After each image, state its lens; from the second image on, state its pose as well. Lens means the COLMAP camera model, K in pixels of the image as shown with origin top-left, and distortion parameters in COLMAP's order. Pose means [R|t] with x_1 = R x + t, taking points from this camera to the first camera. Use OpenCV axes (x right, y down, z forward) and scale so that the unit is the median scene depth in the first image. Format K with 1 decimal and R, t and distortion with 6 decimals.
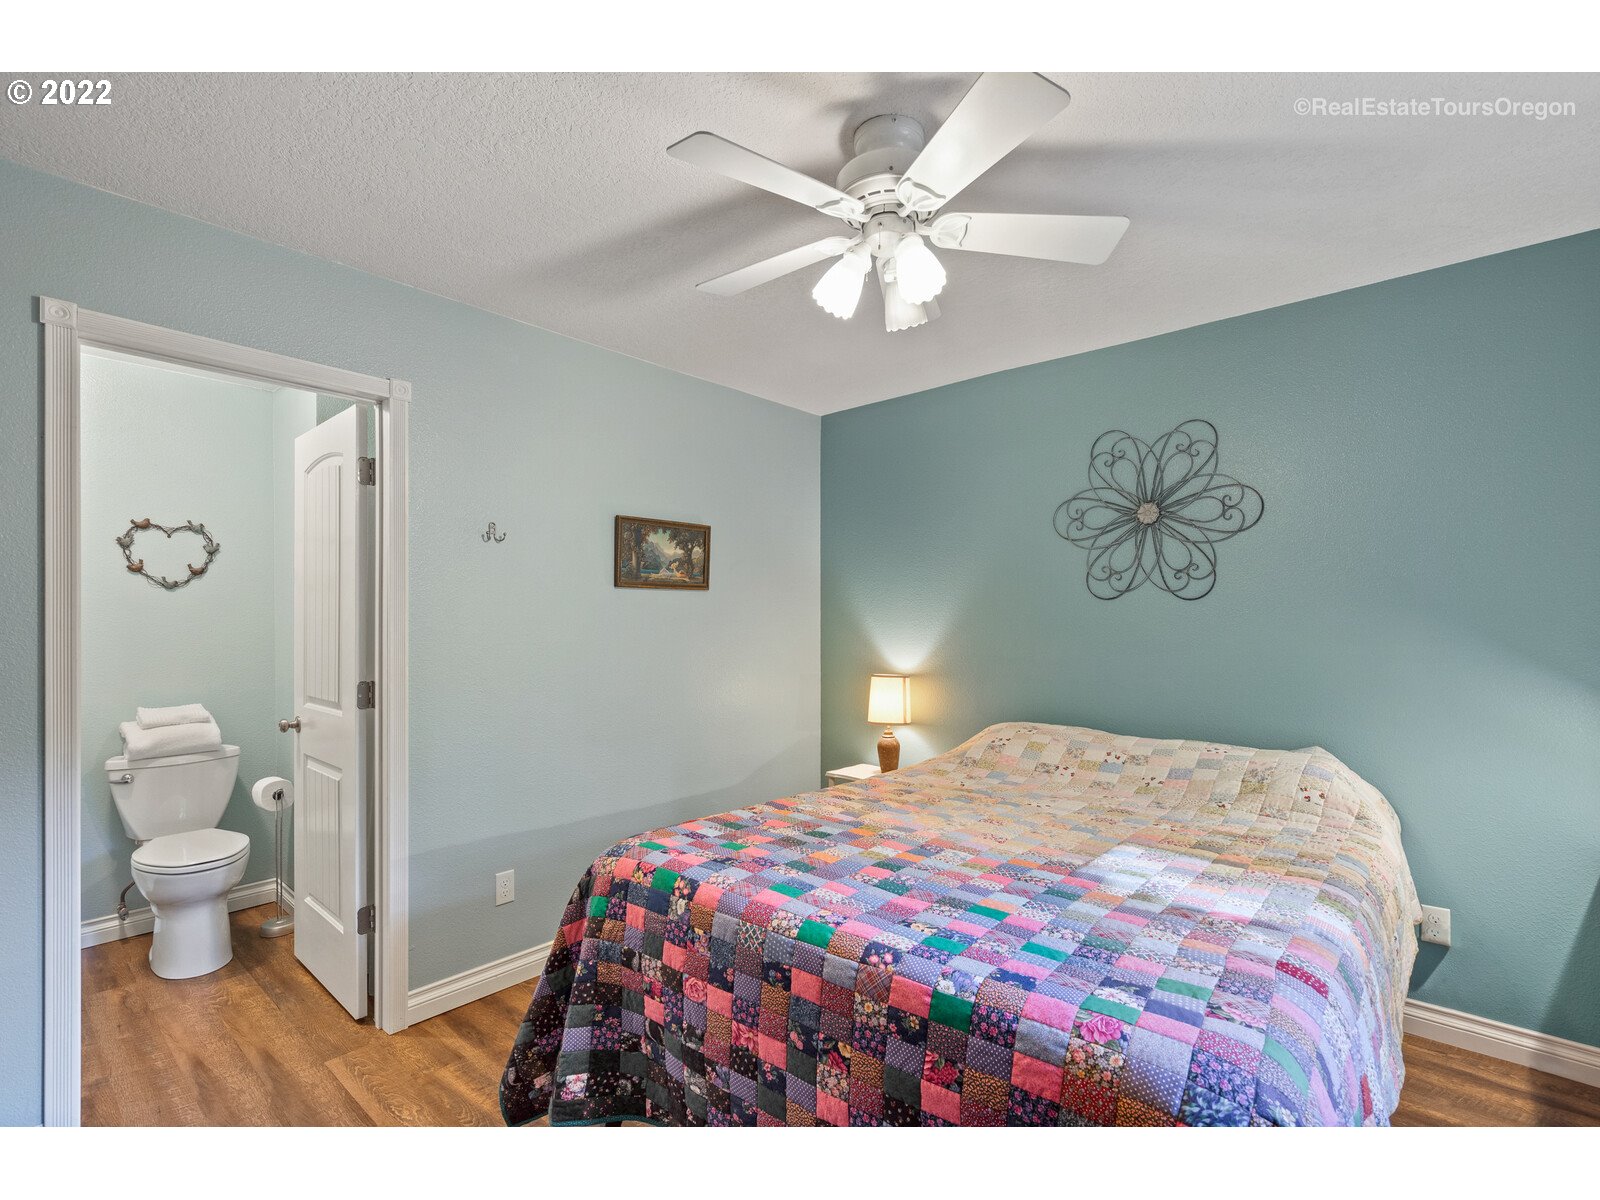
lens RADIAL K [[741.9, 0, 799.8], [0, 741.9, 633.8], [0, 0, 1]] dist [-0.001513, -0.000108]
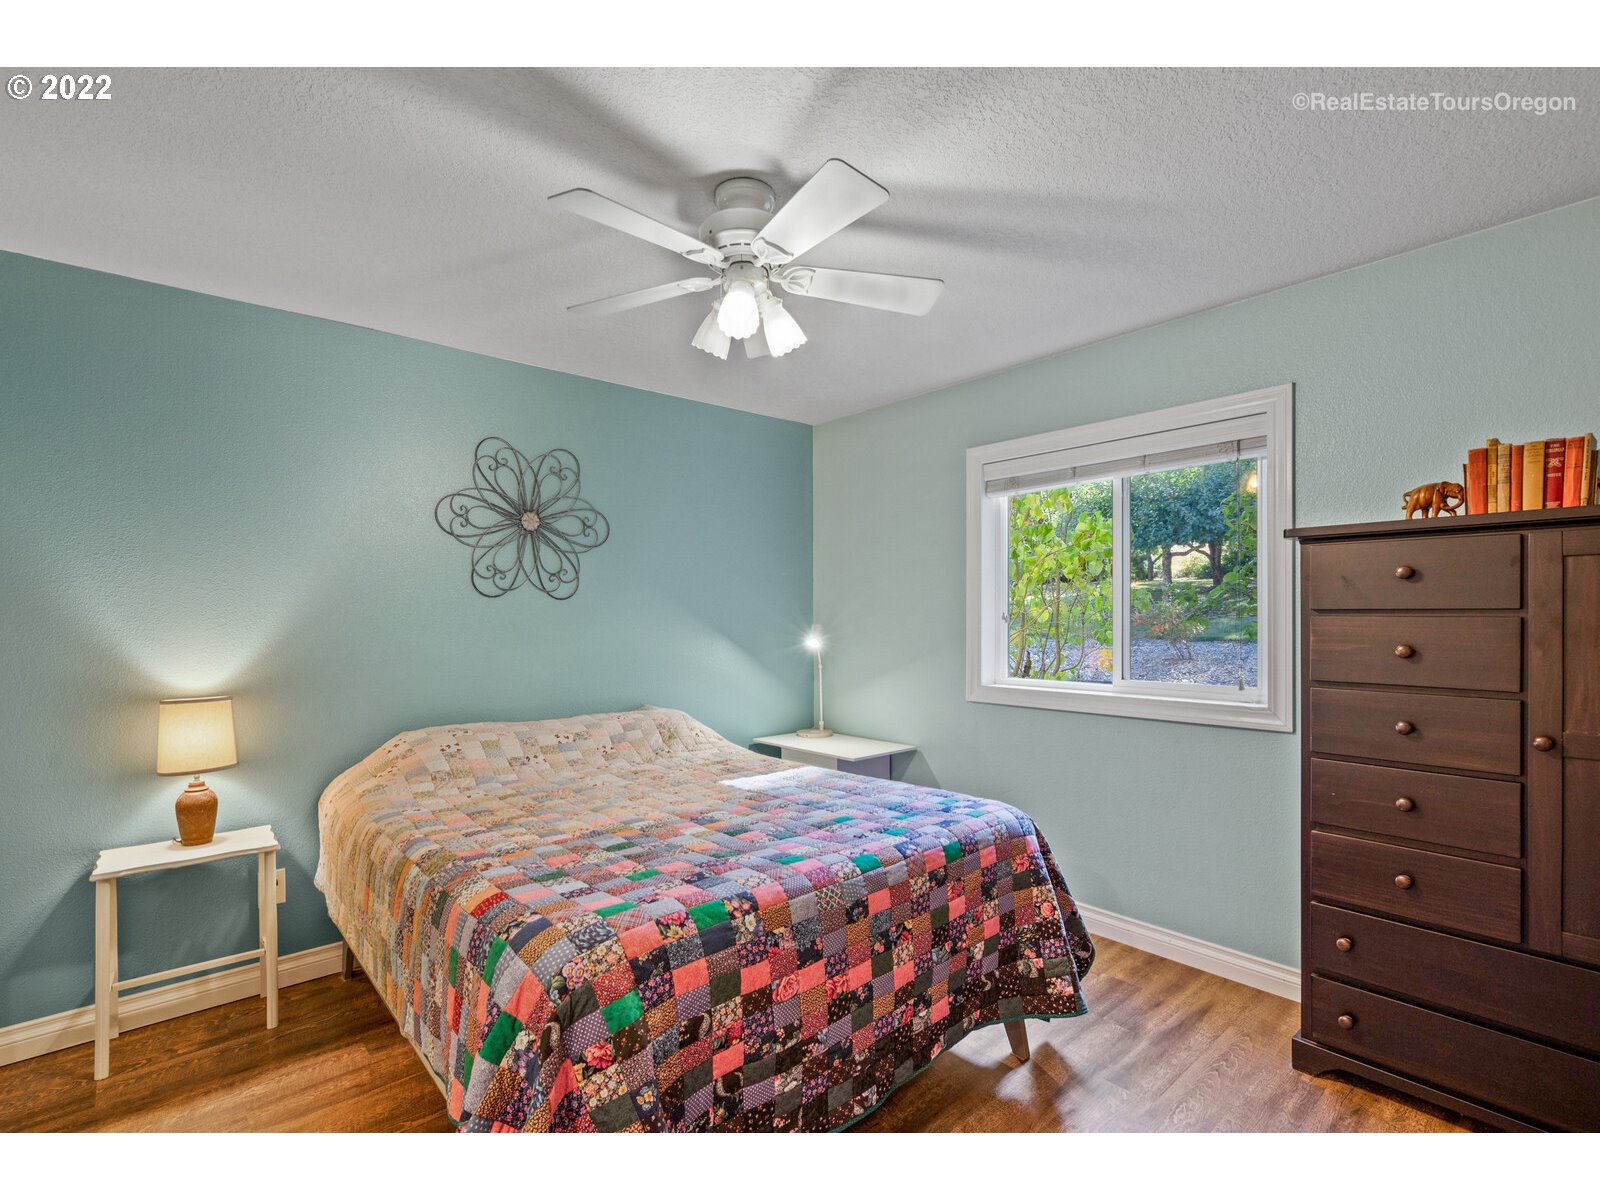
lens RADIAL K [[735.9, 0, 809.5], [0, 735.9, 630.9], [0, 0, 1]] dist [0.000030, 0.000121]
pose [[0.129587, -0.019875, 0.991369, -1.134946], [0.021937, 0.999612, 0.017173, -0.012913], [-0.991325, 0.019522, 0.129973, 0.857687]]
